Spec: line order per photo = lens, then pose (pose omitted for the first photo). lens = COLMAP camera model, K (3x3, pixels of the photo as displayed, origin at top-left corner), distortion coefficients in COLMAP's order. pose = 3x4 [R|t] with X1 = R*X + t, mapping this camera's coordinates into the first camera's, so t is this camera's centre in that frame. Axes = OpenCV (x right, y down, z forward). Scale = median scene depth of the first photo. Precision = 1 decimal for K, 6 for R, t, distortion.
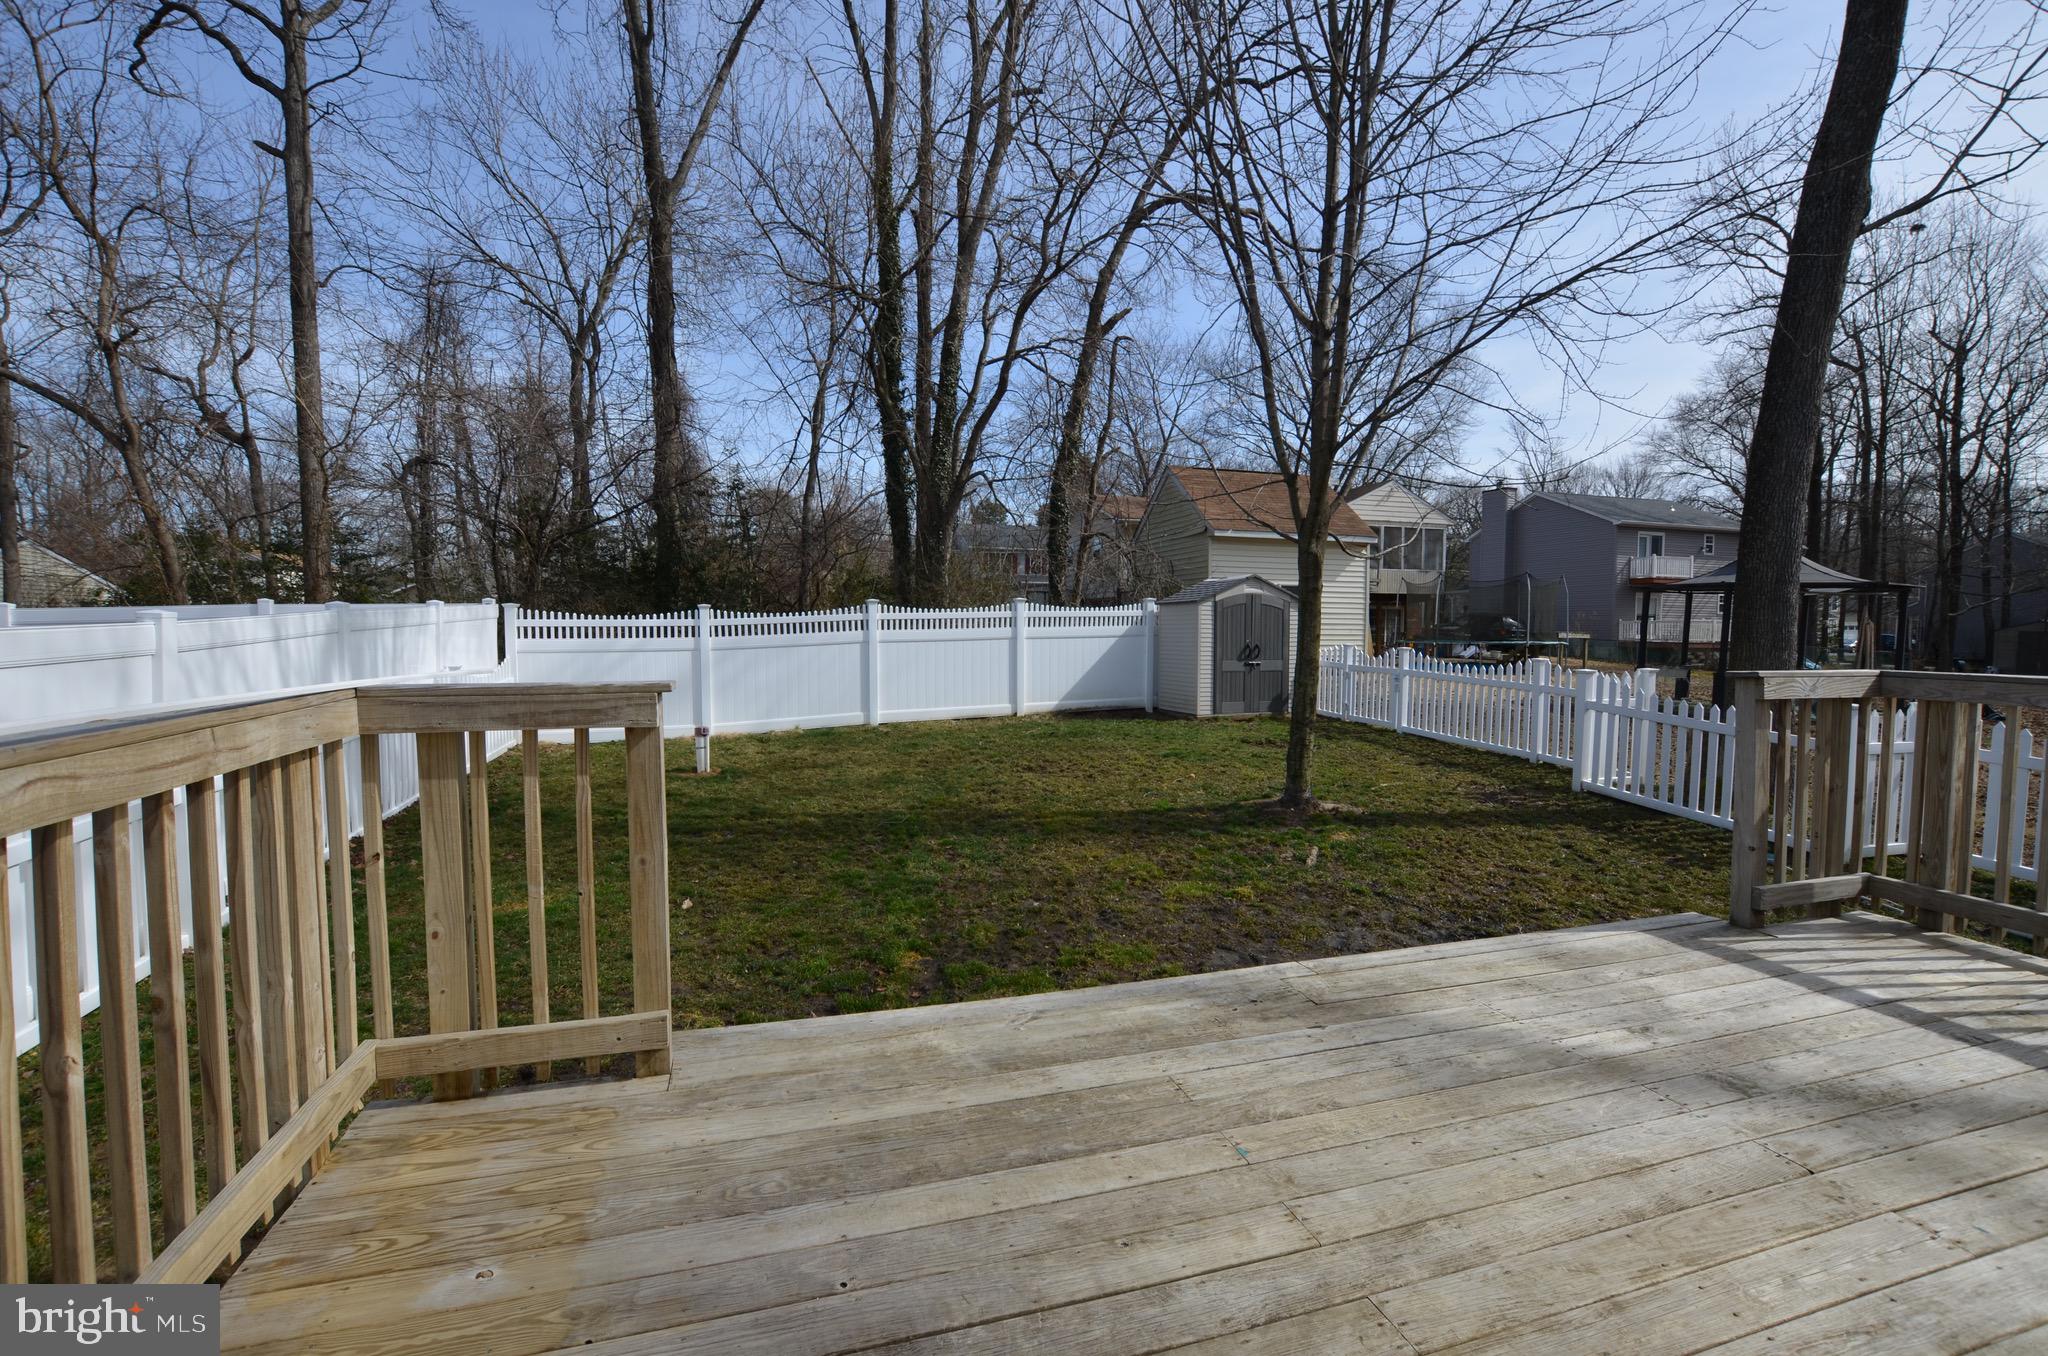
lens RADIAL K [[912.2, 0, 1030.9], [0, 912.2, 675.9], [0, 0, 1]] dist [-0.025228, 0.001079]
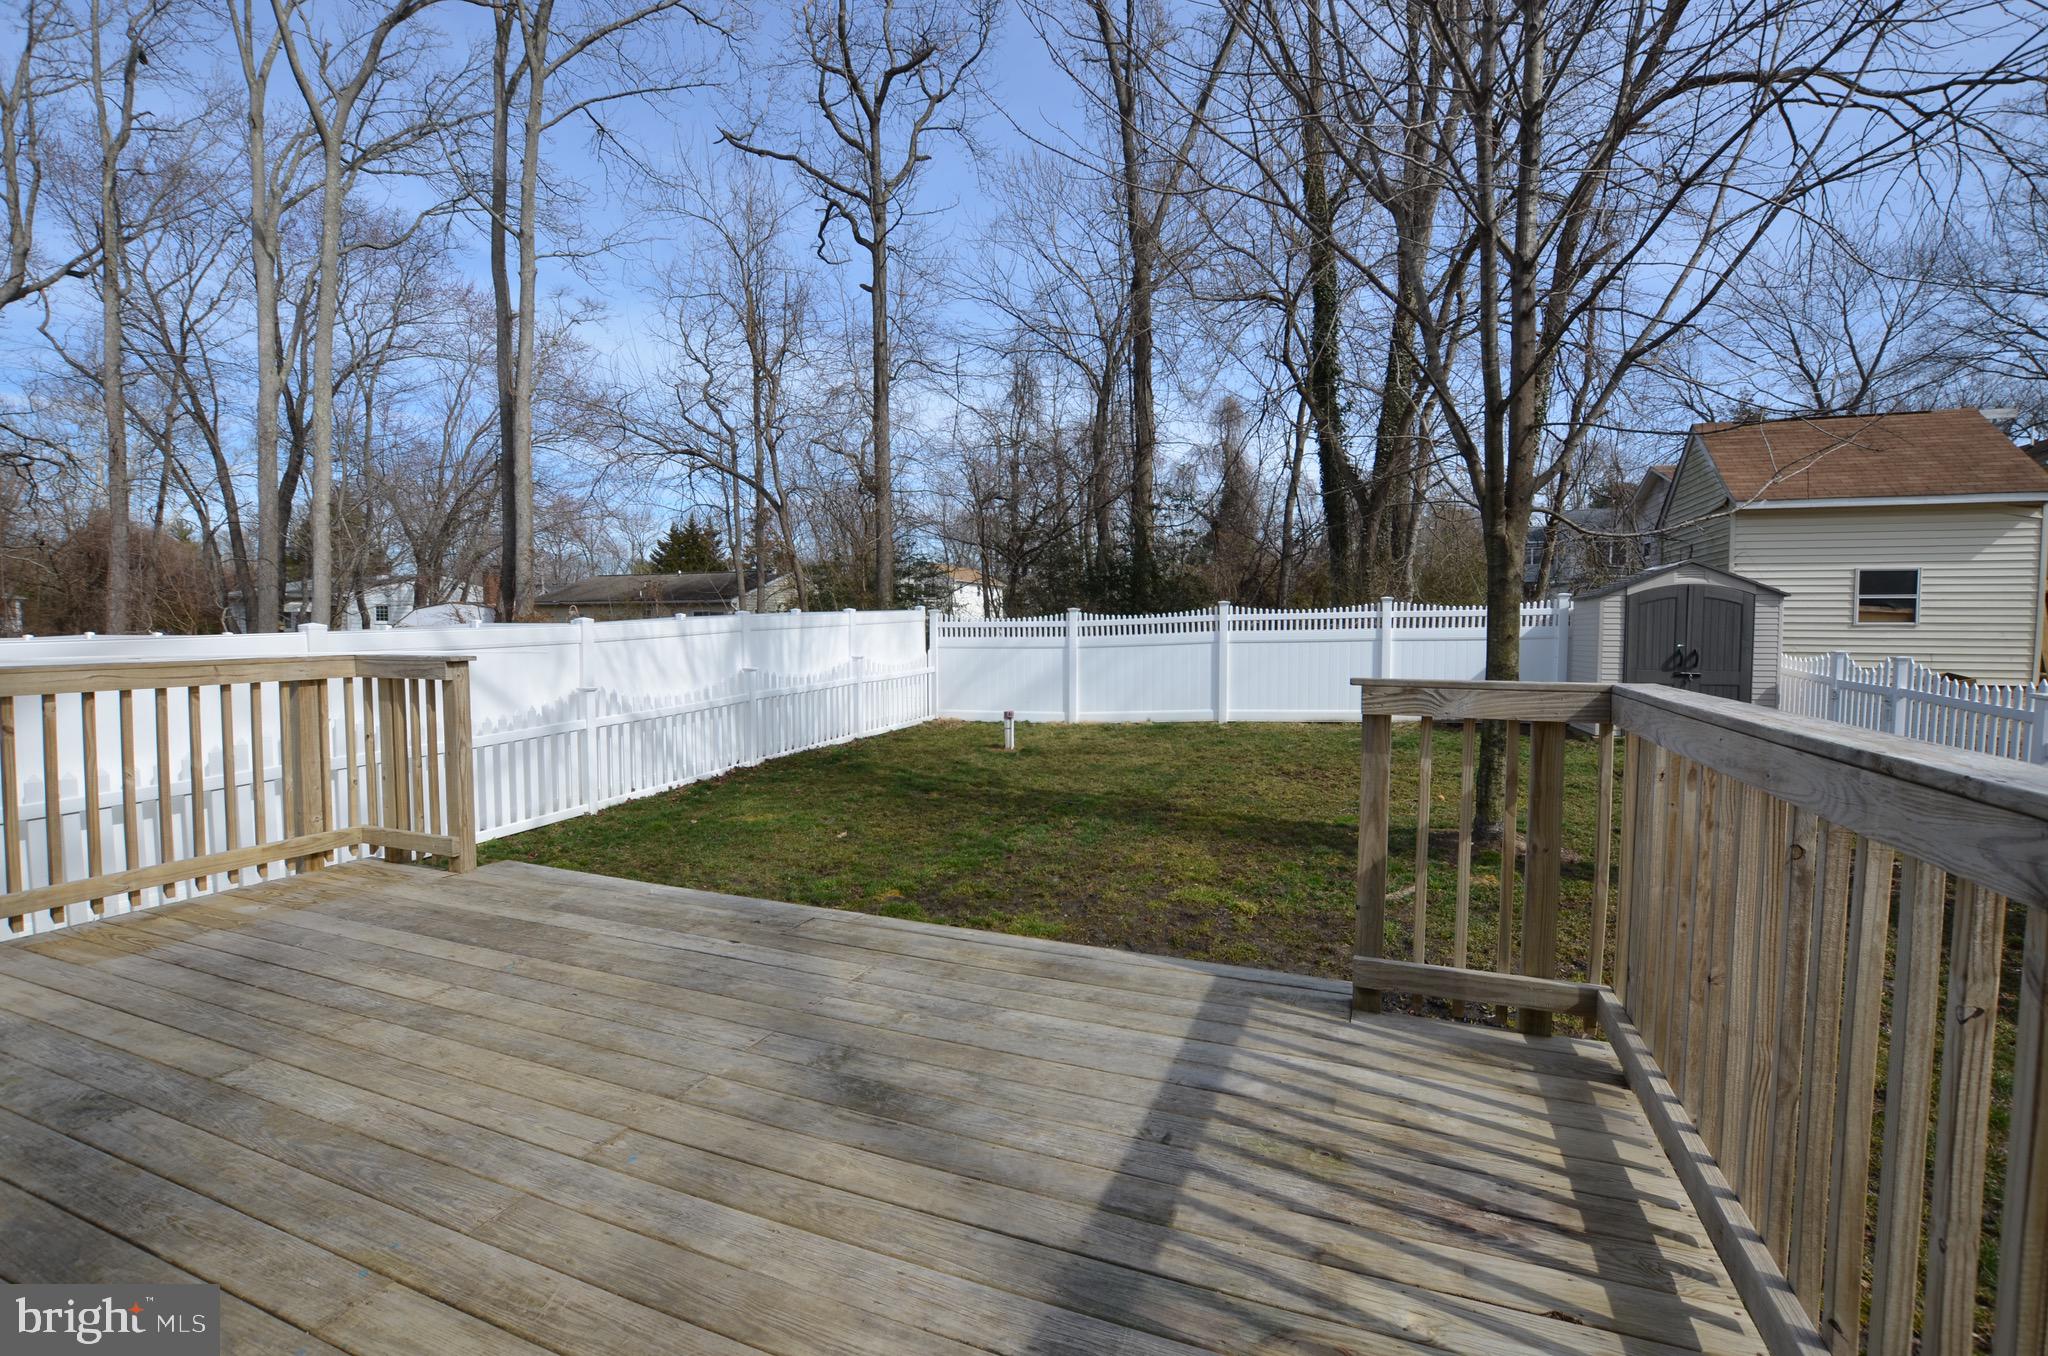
lens RADIAL K [[912.2, 0, 1030.9], [0, 912.2, 675.9], [0, 0, 1]] dist [-0.025228, 0.001079]
pose [[0.776600, 0.031798, -0.629191, 0.414072], [-0.032760, 0.999412, 0.010072, -0.003167], [0.629142, 0.012790, 0.777185, 0.078182]]
